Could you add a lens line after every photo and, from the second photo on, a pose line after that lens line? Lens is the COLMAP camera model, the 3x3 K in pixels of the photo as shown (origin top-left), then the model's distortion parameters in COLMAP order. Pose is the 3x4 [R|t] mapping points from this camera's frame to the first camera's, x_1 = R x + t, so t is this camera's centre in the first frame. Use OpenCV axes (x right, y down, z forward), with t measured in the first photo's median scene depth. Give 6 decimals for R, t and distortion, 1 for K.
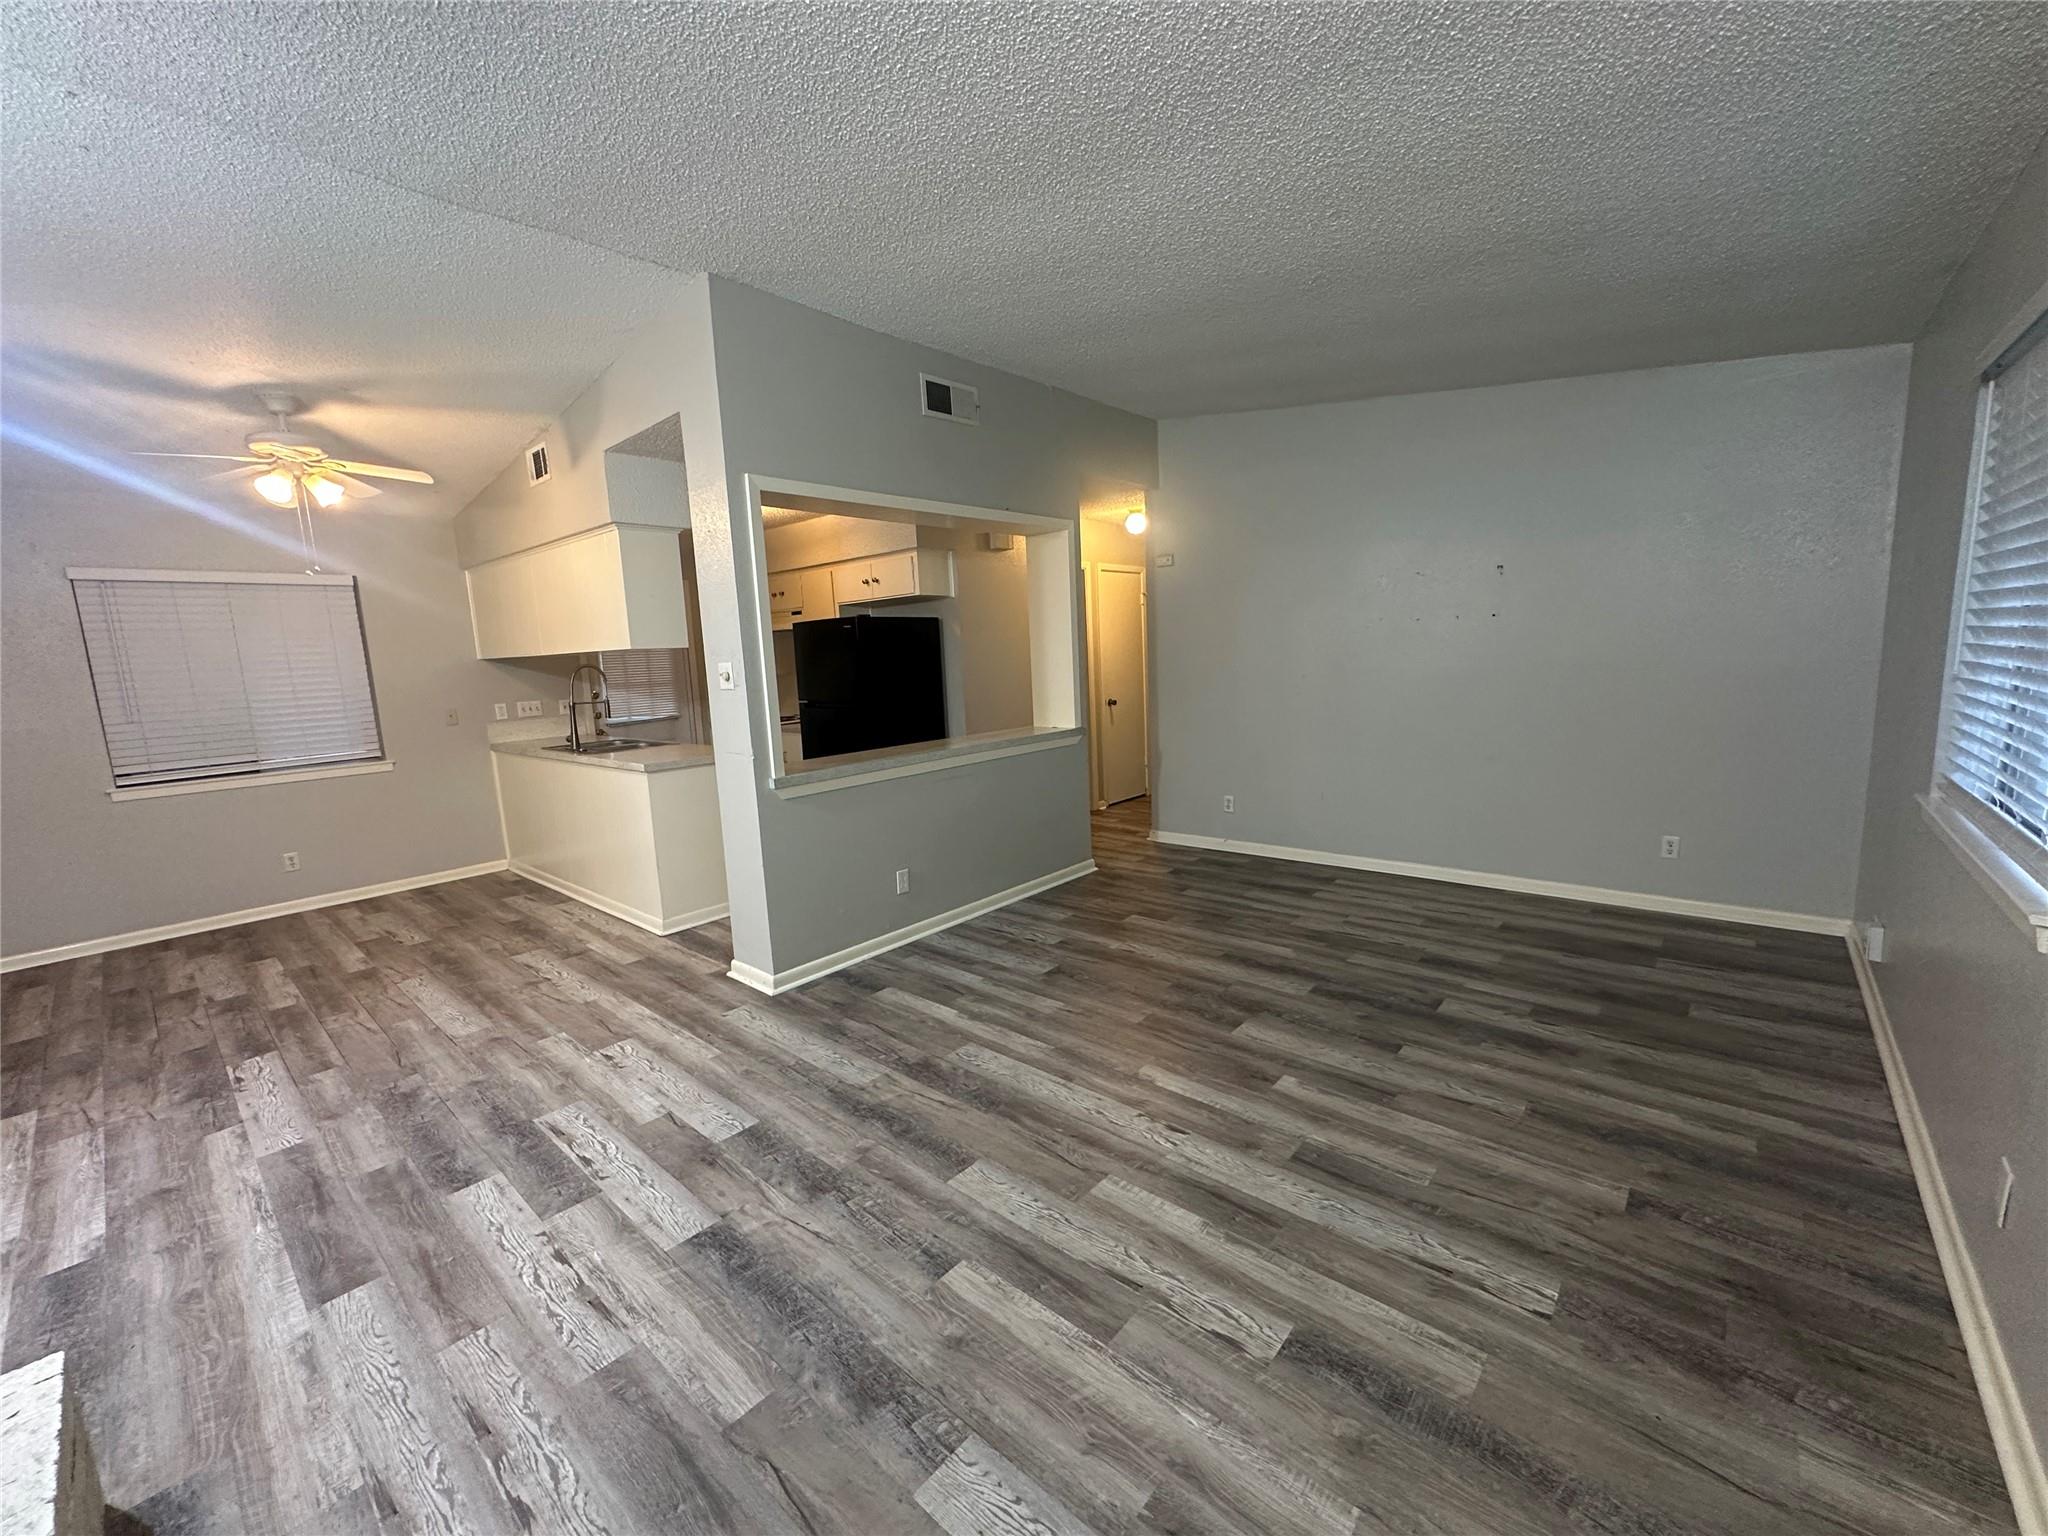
lens RADIAL K [[816.1, 0, 1022.4], [0, 816.1, 767.7], [0, 0, 1]] dist [-0.004234, 0.000614]
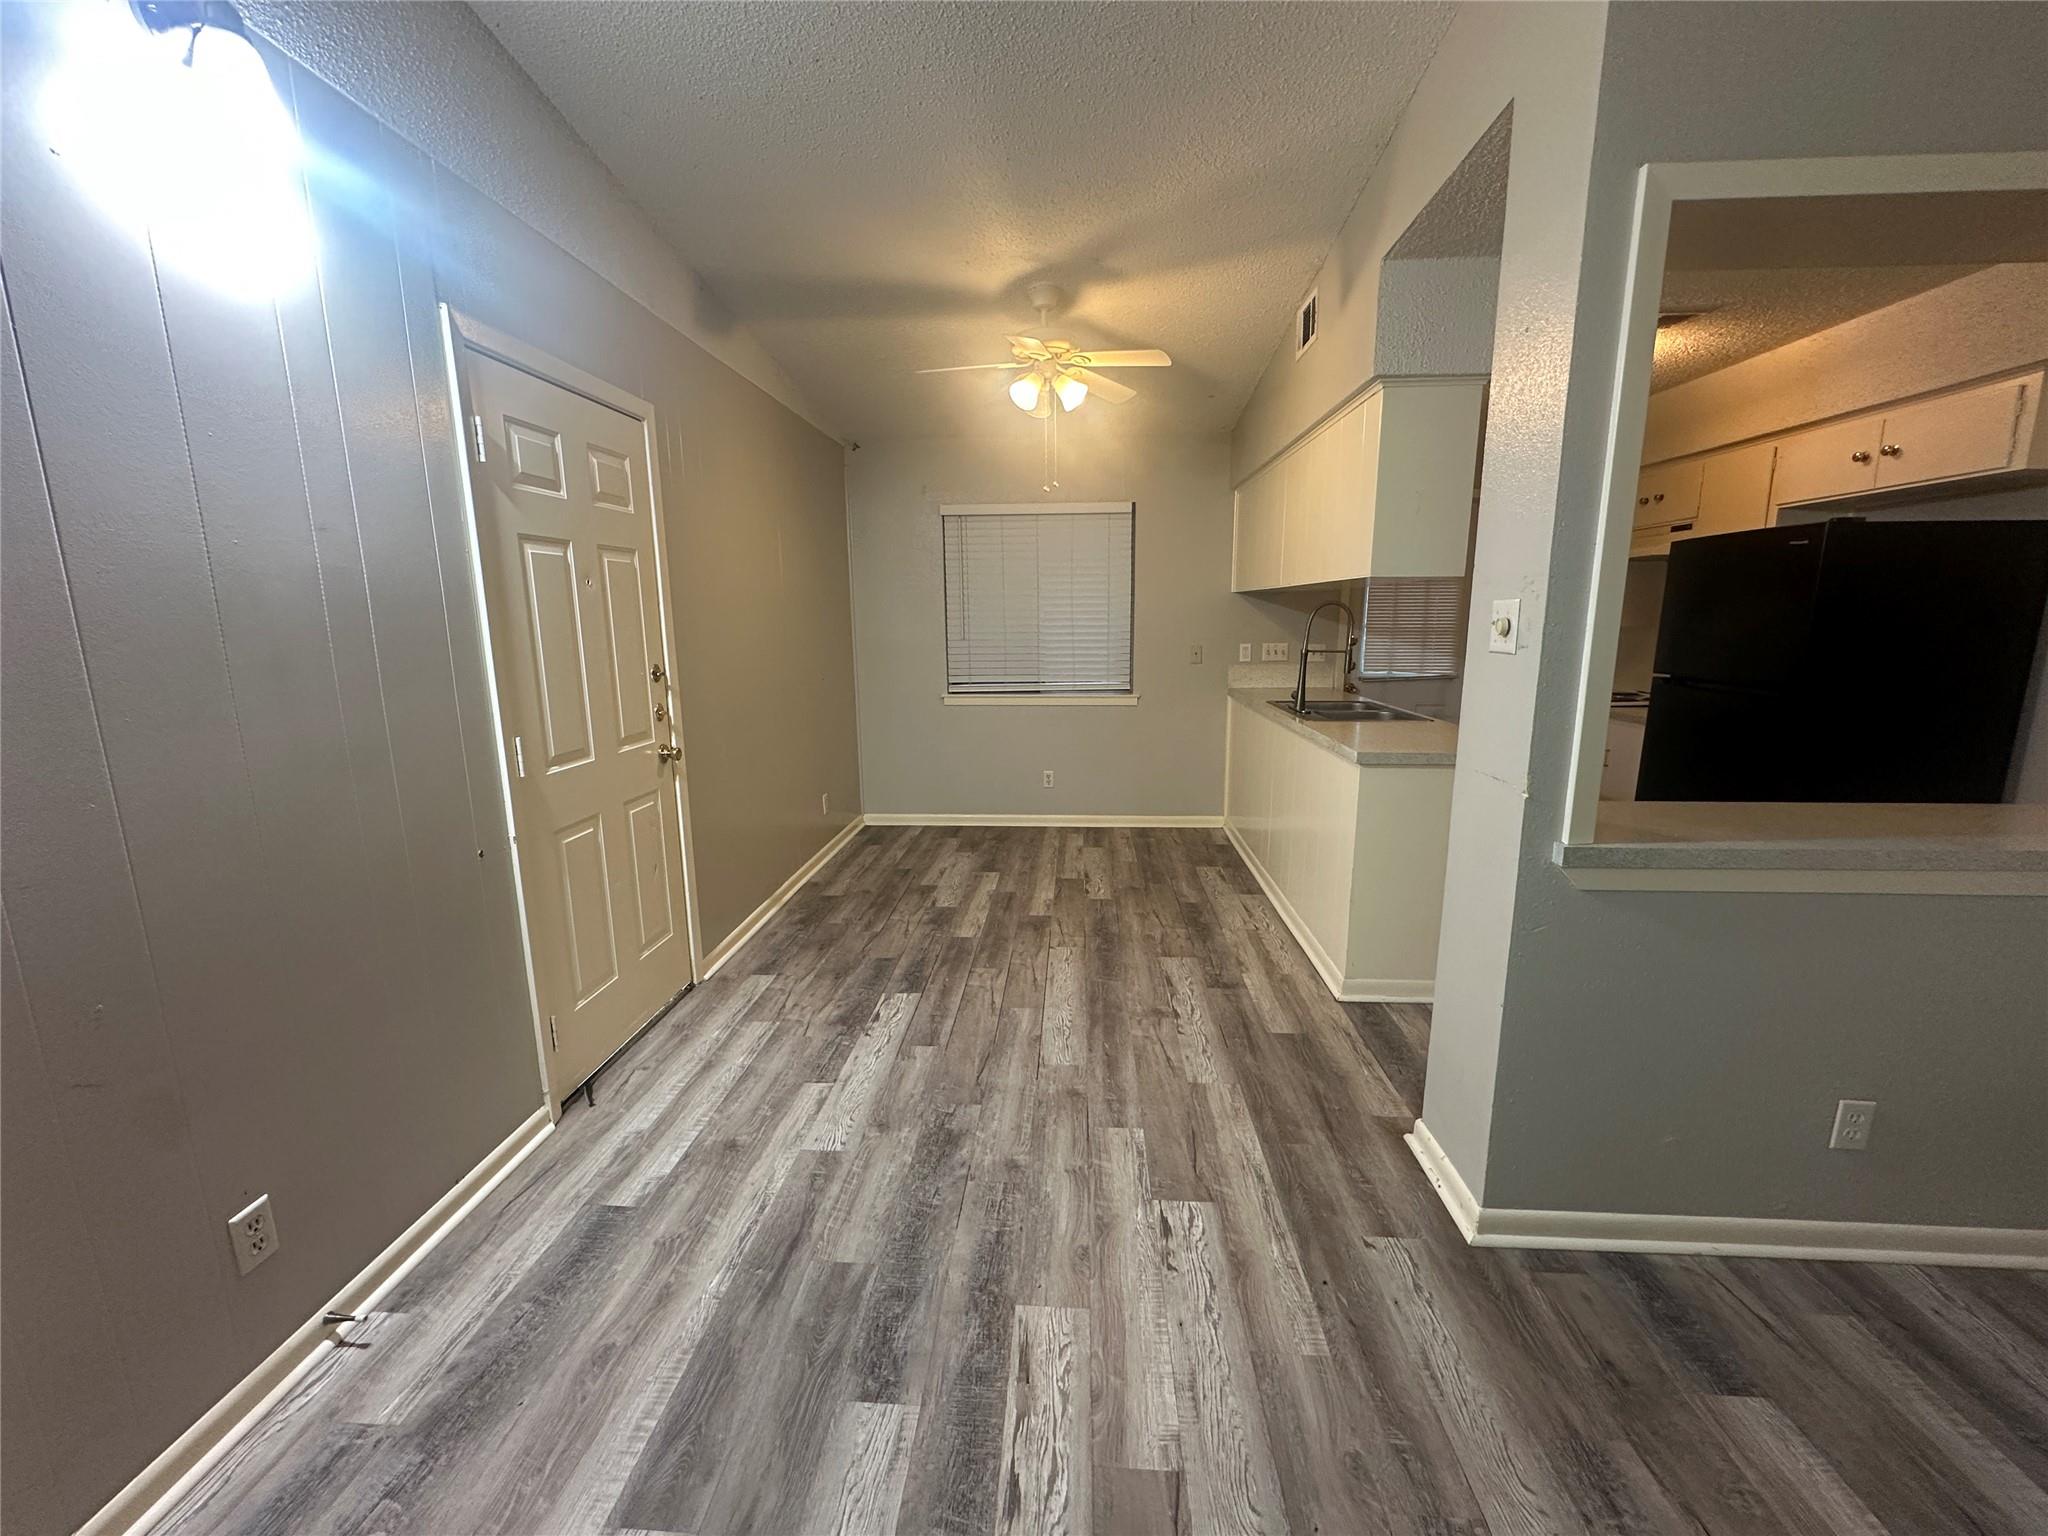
lens RADIAL K [[816.1, 0, 1022.4], [0, 816.1, 767.7], [0, 0, 1]] dist [-0.004234, 0.000614]
pose [[0.607336, 0.185578, -0.772466, -0.136048], [-0.132924, 0.982365, 0.131495, -0.052243], [0.783246, 0.022817, 0.621293, 0.448195]]
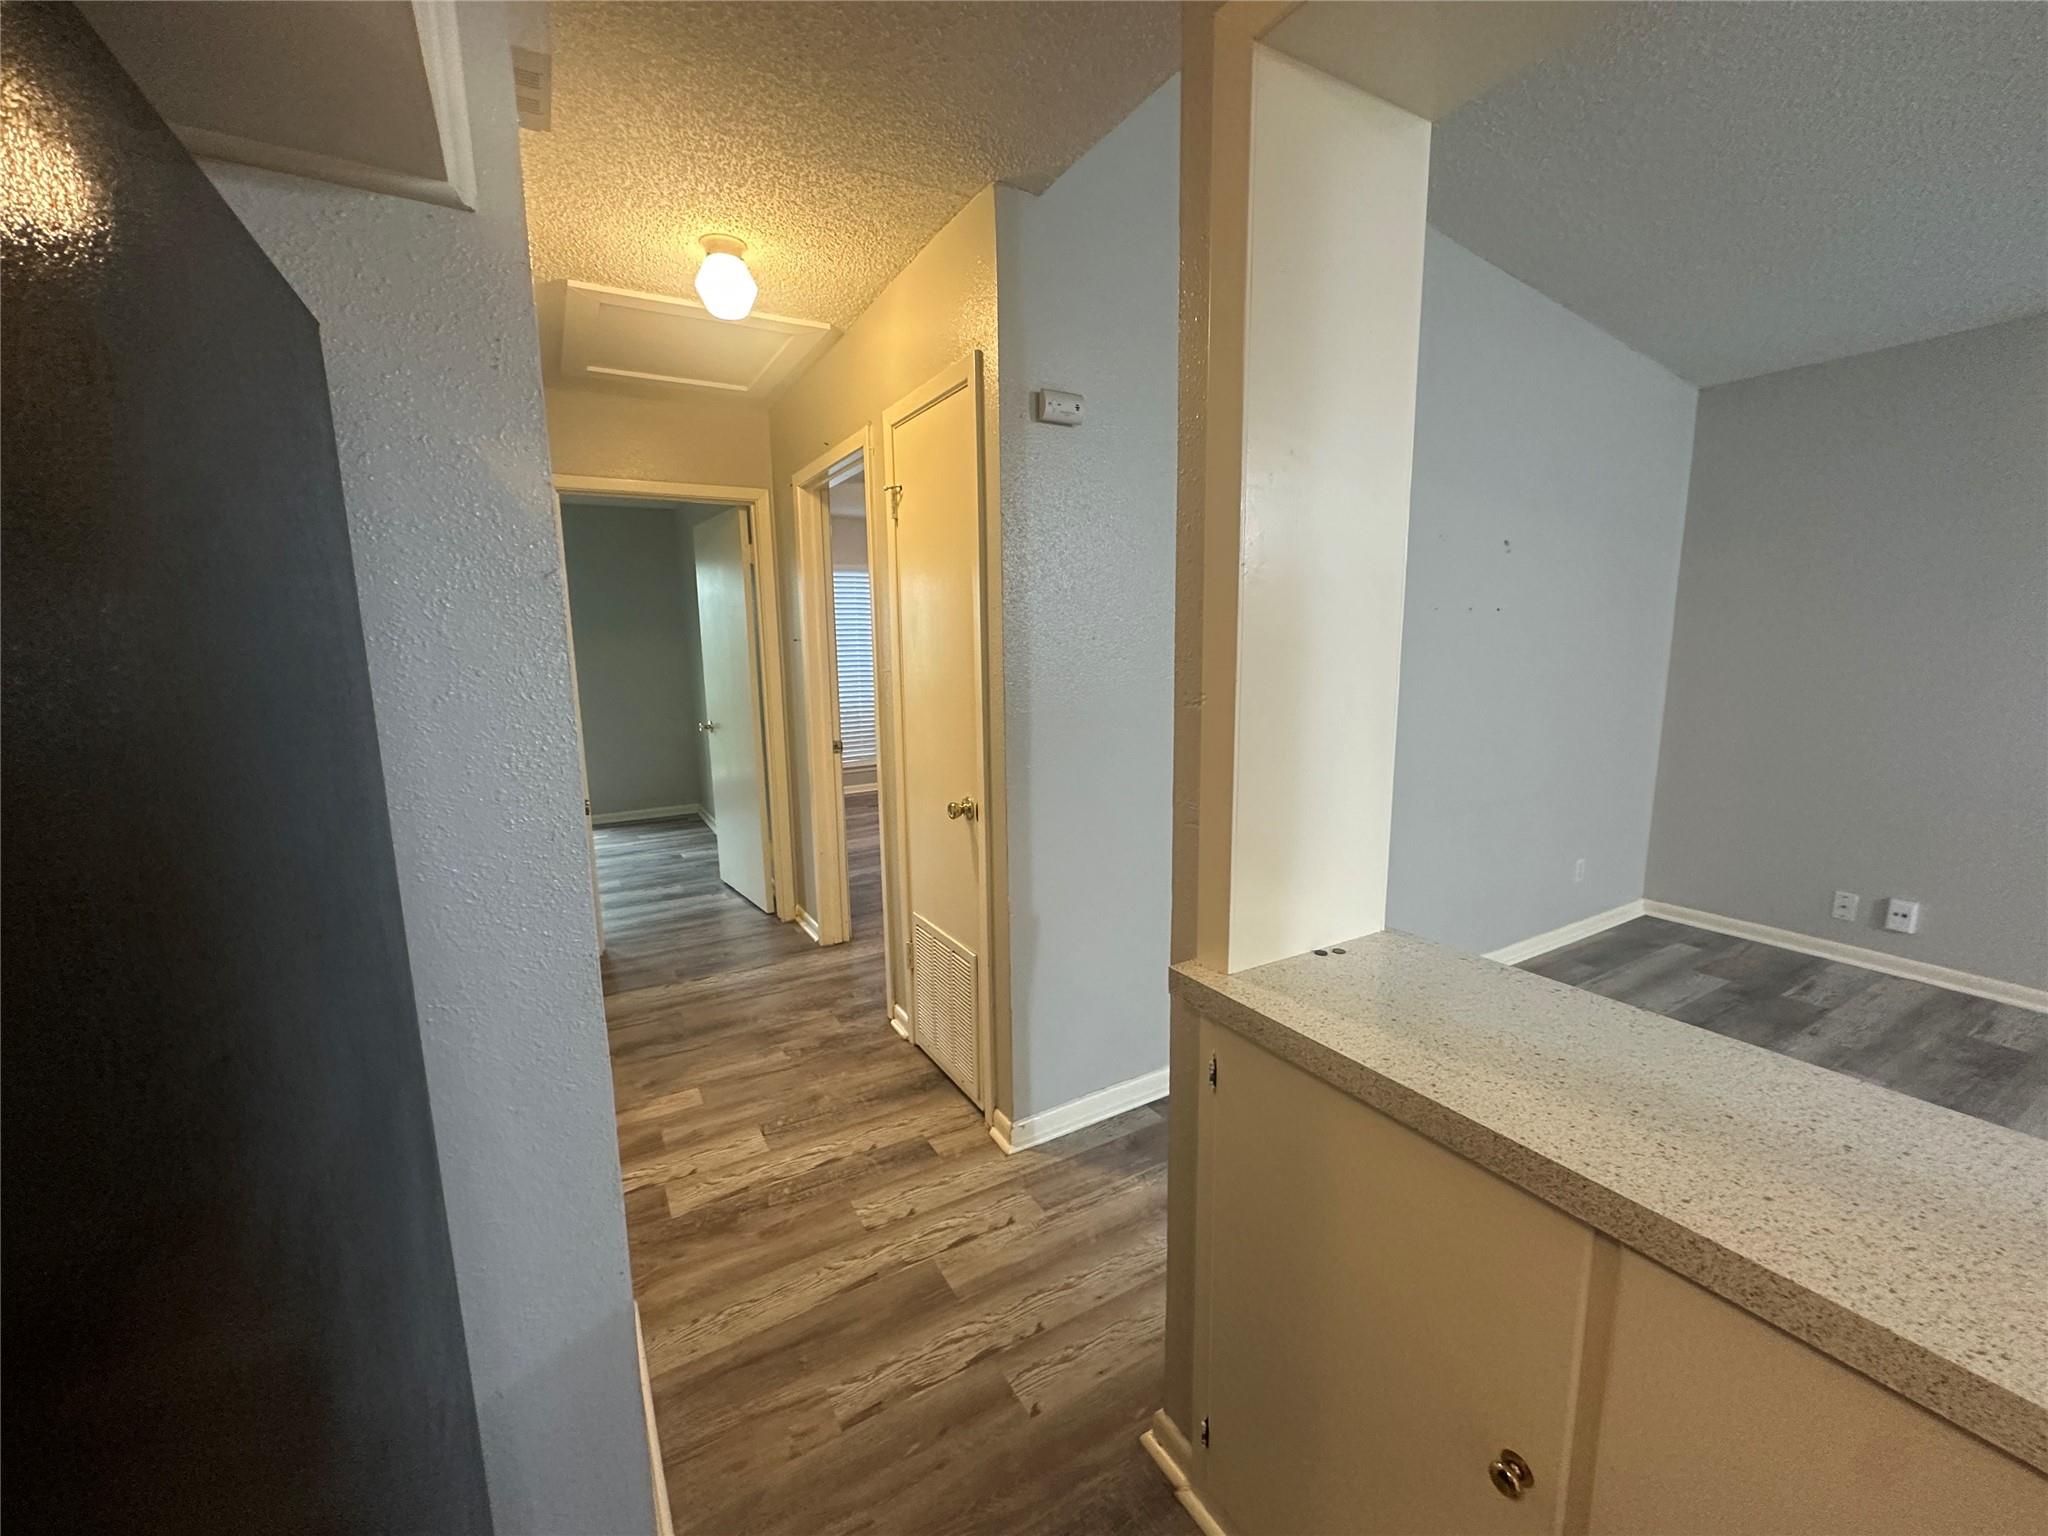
lens RADIAL K [[818.0, 0, 1024.1], [0, 818.0, 768.9], [0, 0, 1]] dist [-0.001059, -0.000465]
pose [[0.315780, -0.111389, 0.942271, -0.315104], [0.137644, 0.987958, 0.070662, -0.196605], [-0.938796, 0.107384, 0.327310, 1.473215]]
